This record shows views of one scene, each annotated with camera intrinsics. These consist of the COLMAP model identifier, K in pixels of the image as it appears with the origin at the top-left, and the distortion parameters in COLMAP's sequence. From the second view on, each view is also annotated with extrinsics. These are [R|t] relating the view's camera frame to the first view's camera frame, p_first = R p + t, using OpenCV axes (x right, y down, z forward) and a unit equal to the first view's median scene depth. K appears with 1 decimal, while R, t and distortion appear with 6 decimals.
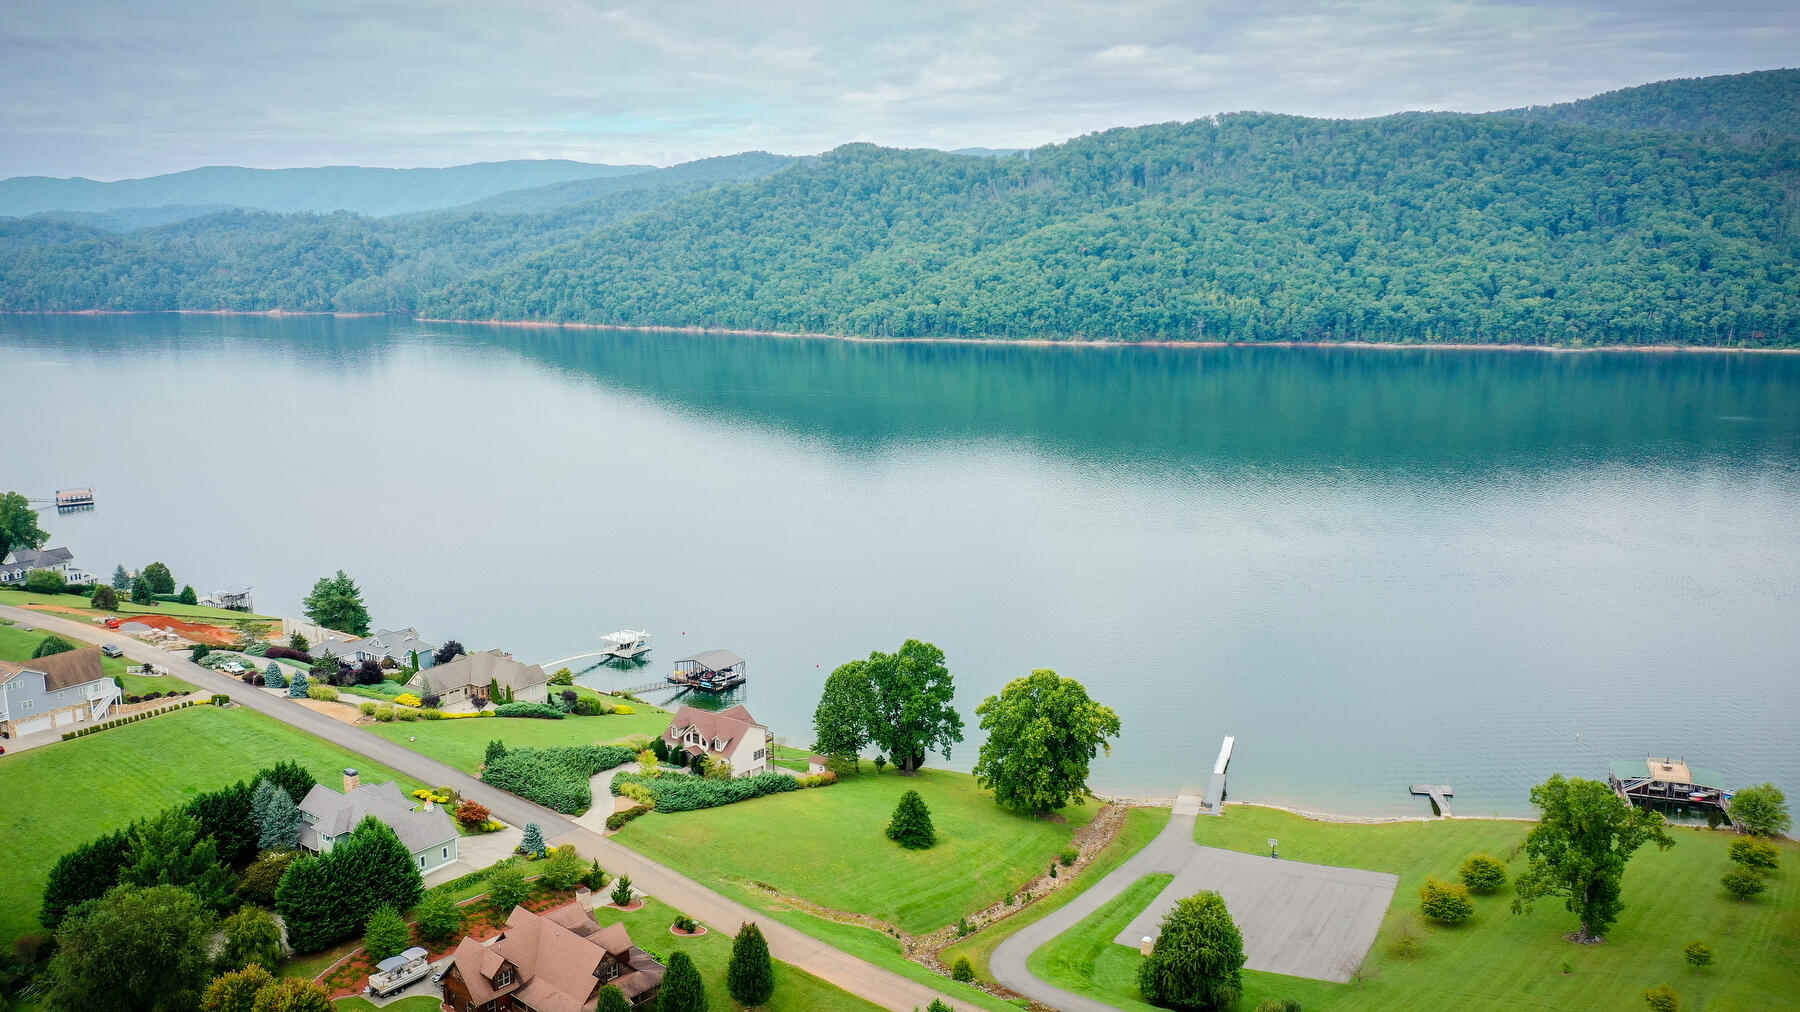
lens RADIAL K [[1406.7, 0, 900.0], [0, 1406.7, 506.0], [0, 0, 1]] dist [0.004304, 0.003324]
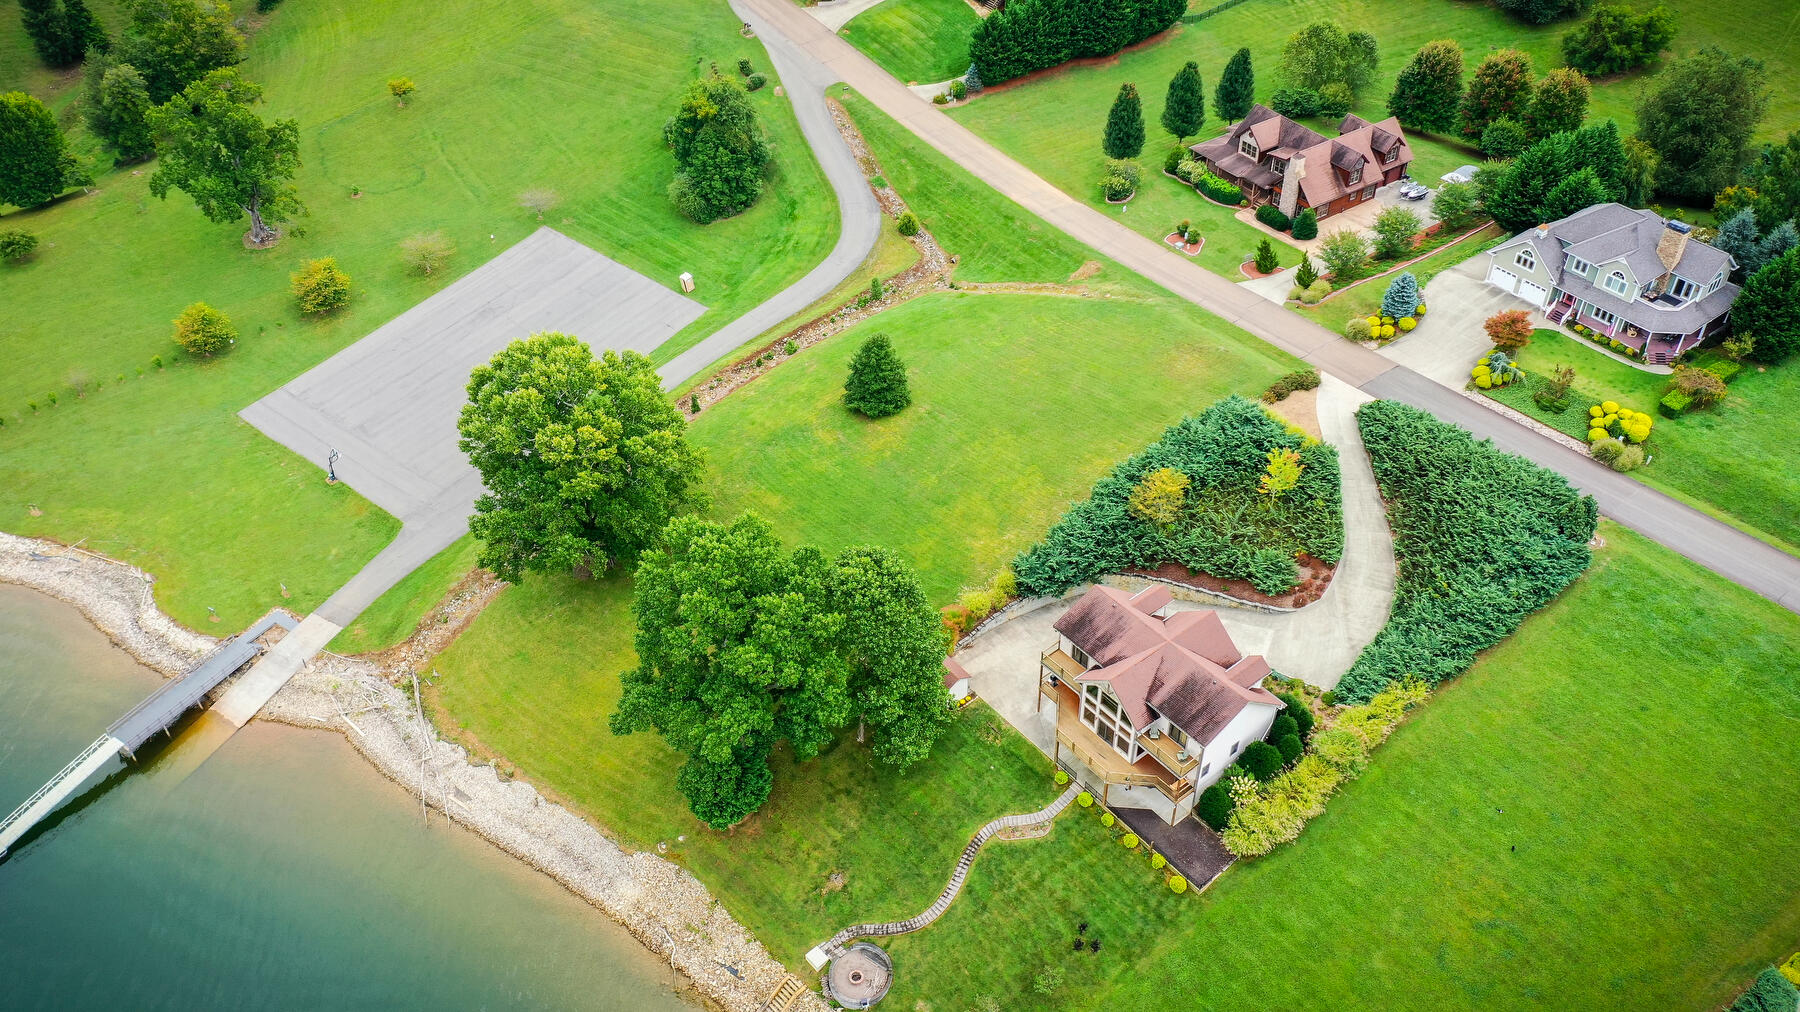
lens RADIAL K [[1406.7, 0, 900.0], [0, 1406.7, 506.0], [0, 0, 1]] dist [0.004304, 0.003324]
pose [[-0.967924, -0.143847, 0.205986, -0.136041], [0.071941, 0.626856, 0.775806, -0.239784], [-0.240722, 0.765741, -0.596401, 1.272761]]
